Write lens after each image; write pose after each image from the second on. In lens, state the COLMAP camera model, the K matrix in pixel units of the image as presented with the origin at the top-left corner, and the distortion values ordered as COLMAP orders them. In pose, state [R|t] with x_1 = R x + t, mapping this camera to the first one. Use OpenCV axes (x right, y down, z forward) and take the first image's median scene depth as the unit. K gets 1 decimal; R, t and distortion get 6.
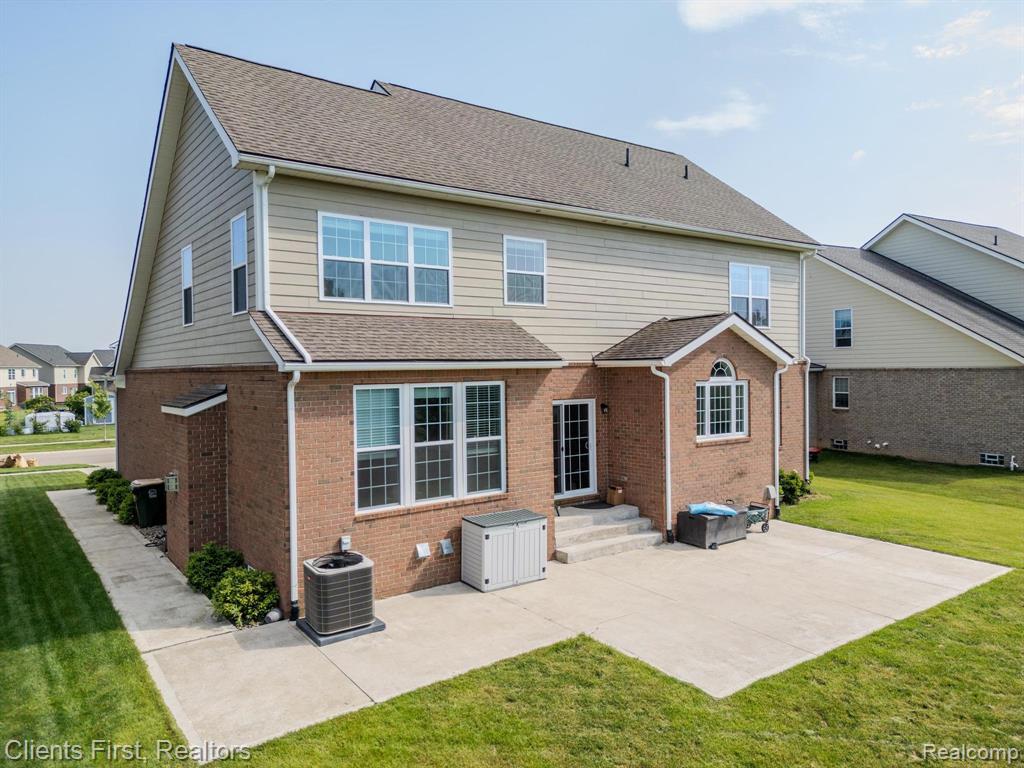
lens RADIAL K [[705.2, 0, 576.9], [0, 705.2, 361.1], [0, 0, 1]] dist [0.019275, 0.000368]
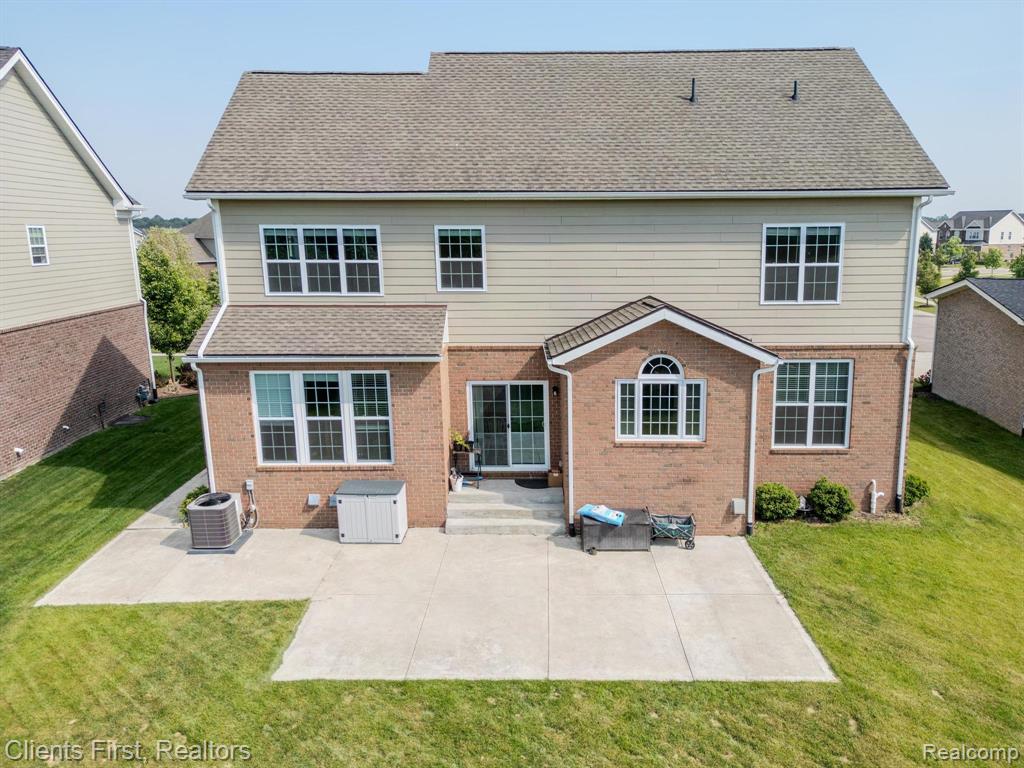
lens RADIAL K [[745.2, 0, 512.0], [0, 745.2, 384.0], [0, 0, 1]] dist [0.007312, -0.001235]
pose [[0.800545, 0.125936, -0.585891, 0.764560], [-0.009115, 0.980115, 0.198220, -0.190632], [0.599204, -0.153344, 0.785774, 0.172314]]
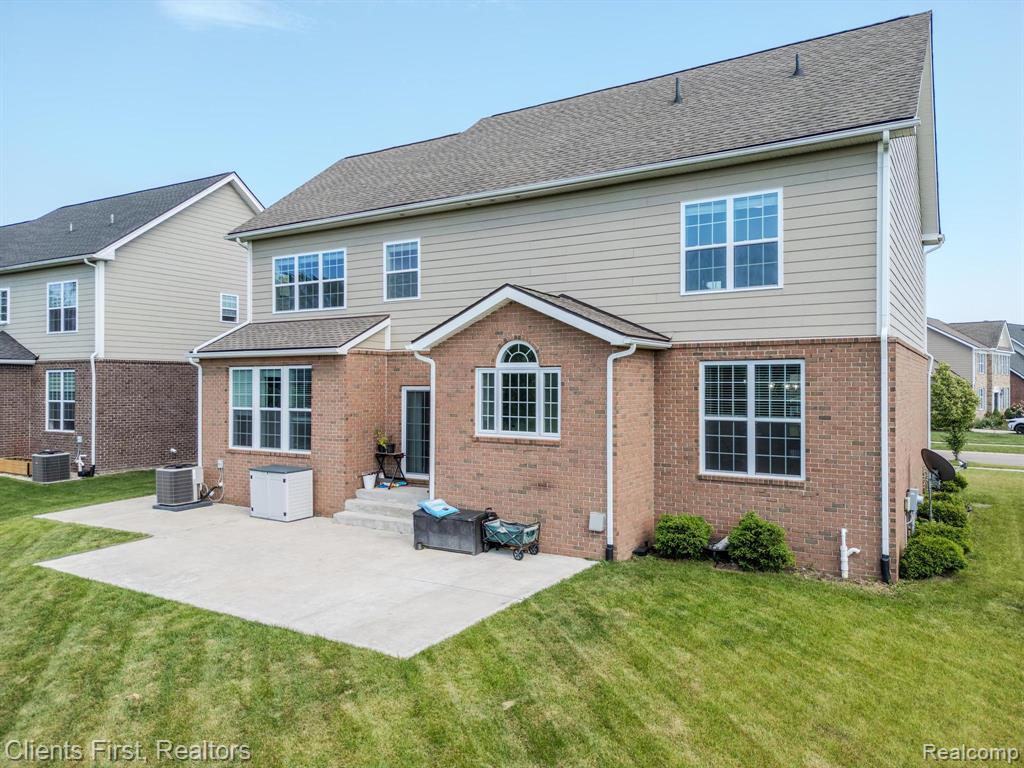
lens RADIAL K [[735.2, 0, 512.0], [0, 735.2, 384.0], [0, 0, 1]] dist [0.050824, -0.000876]
pose [[0.364633, 0.000253, -0.931151, 1.249347], [-0.009359, 0.999950, -0.003394, 0.063429], [0.931104, 0.009952, 0.364618, 0.855510]]
